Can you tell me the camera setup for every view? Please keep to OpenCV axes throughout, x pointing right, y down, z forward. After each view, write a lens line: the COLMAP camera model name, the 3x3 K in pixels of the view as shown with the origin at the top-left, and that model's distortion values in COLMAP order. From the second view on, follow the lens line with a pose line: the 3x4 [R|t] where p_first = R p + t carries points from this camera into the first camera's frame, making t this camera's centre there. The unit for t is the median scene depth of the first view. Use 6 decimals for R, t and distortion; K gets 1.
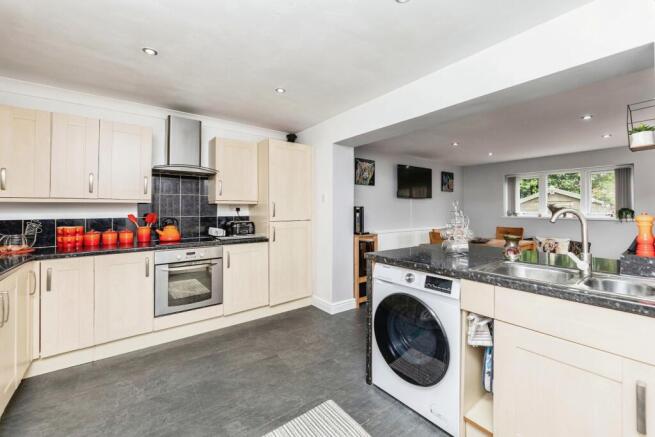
lens RADIAL K [[280.2, 0, 328.8], [0, 280.2, 210.6], [0, 0, 1]] dist [-0.000295, -0.000037]
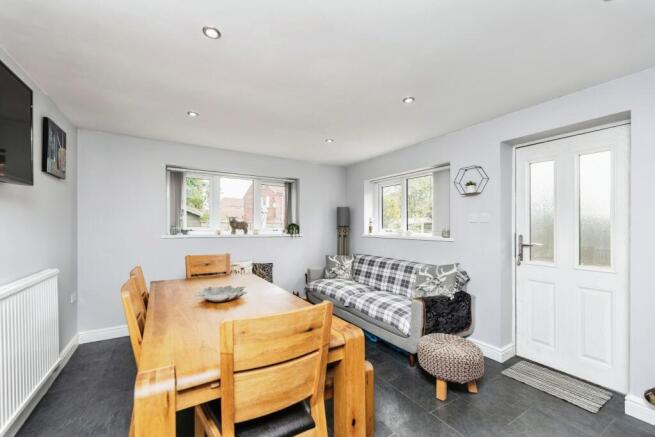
lens RADIAL K [[268.1, 0, 326.9], [0, 268.1, 225.7], [0, 0, 1]] dist [-0.000156, 0.000032]
pose [[0.101314, 0.000149, 0.994854, 0.207204], [-0.004515, 0.999990, 0.000310, -0.005454], [-0.994844, -0.004524, 0.101314, 1.280766]]
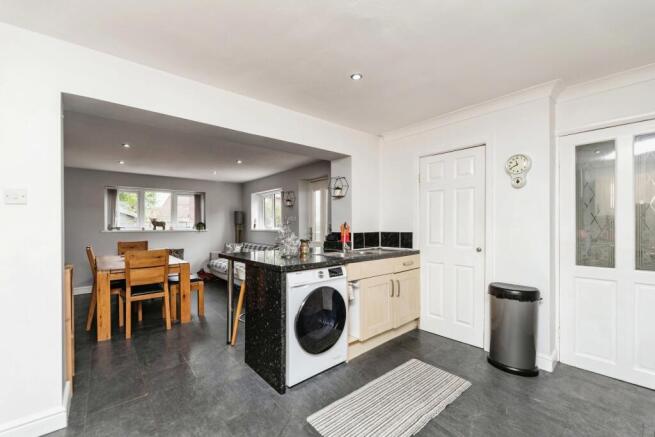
lens RADIAL K [[266.7, 0, 327.5], [0, 266.7, 218.5], [0, 0, 1]] dist [0.025616, 0.000066]
pose [[-0.053679, 0.017854, 0.998399, -0.648018], [0.002039, 0.999840, -0.017770, -0.005828], [-0.998556, 0.001082, -0.053706, 0.662676]]
